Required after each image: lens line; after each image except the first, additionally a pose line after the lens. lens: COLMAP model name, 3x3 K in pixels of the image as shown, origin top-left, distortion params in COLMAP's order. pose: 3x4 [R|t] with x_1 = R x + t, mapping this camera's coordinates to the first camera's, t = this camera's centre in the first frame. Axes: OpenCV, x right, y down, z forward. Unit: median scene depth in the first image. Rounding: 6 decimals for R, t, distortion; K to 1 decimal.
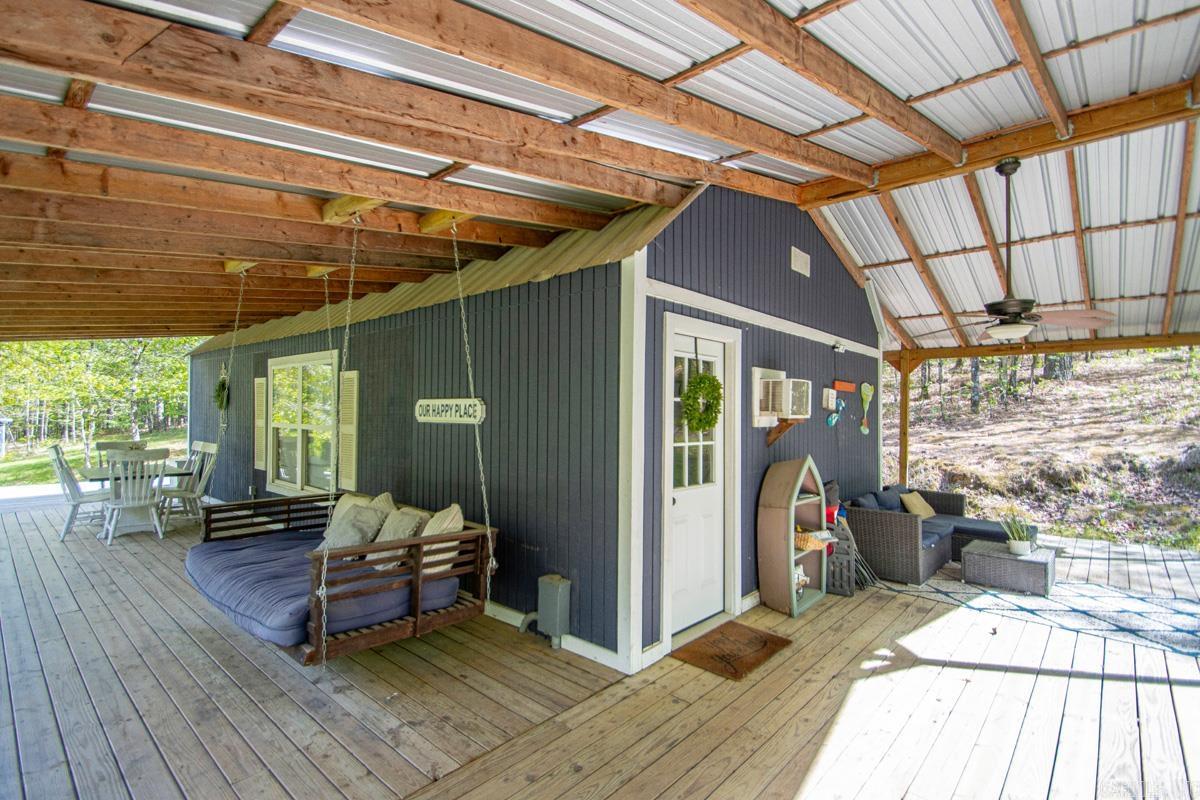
lens RADIAL K [[564.1, 0, 574.8], [0, 564.1, 401.0], [0, 0, 1]] dist [0.043810, -0.022787]
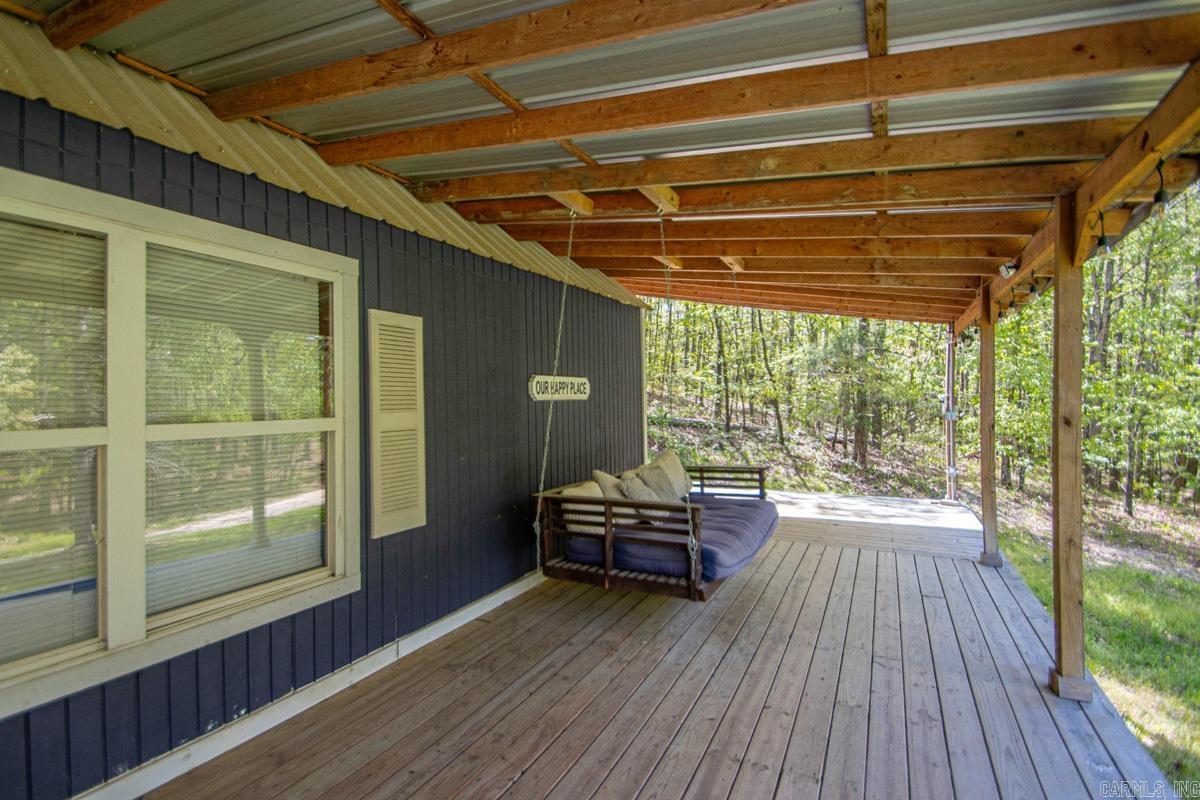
lens RADIAL K [[556.9, 0, 600.0], [0, 556.9, 400.0], [0, 0, 1]] dist [0.000663, -0.000381]
pose [[-0.284811, -0.003859, 0.958576, -1.424819], [-0.000321, 0.999992, 0.003930, 0.040986], [-0.958584, 0.000812, -0.284810, 1.438045]]
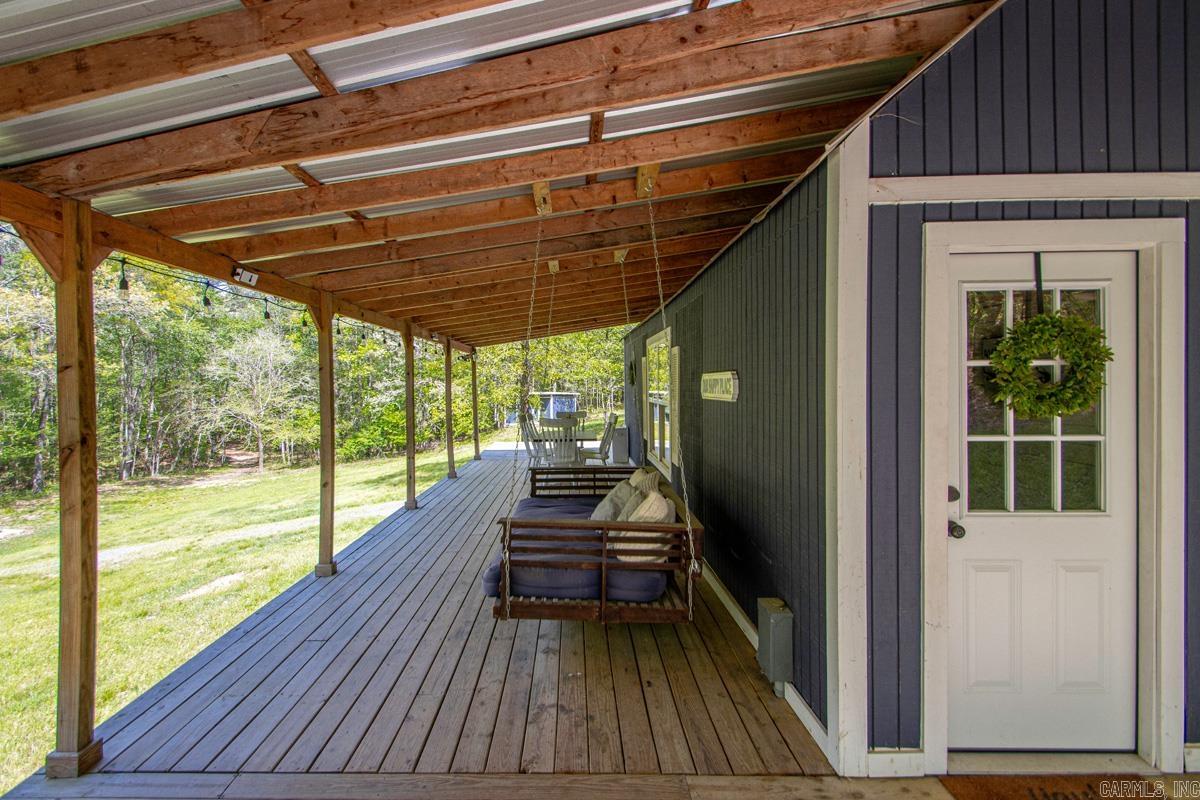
lens RADIAL K [[571.1, 0, 559.4], [0, 571.1, 385.8], [0, 0, 1]] dist [0.040501, -0.020300]
pose [[0.667706, -0.016102, -0.744251, 0.328121], [0.033021, 0.999423, 0.008002, 0.001406], [0.743692, -0.029919, 0.667853, 0.250537]]
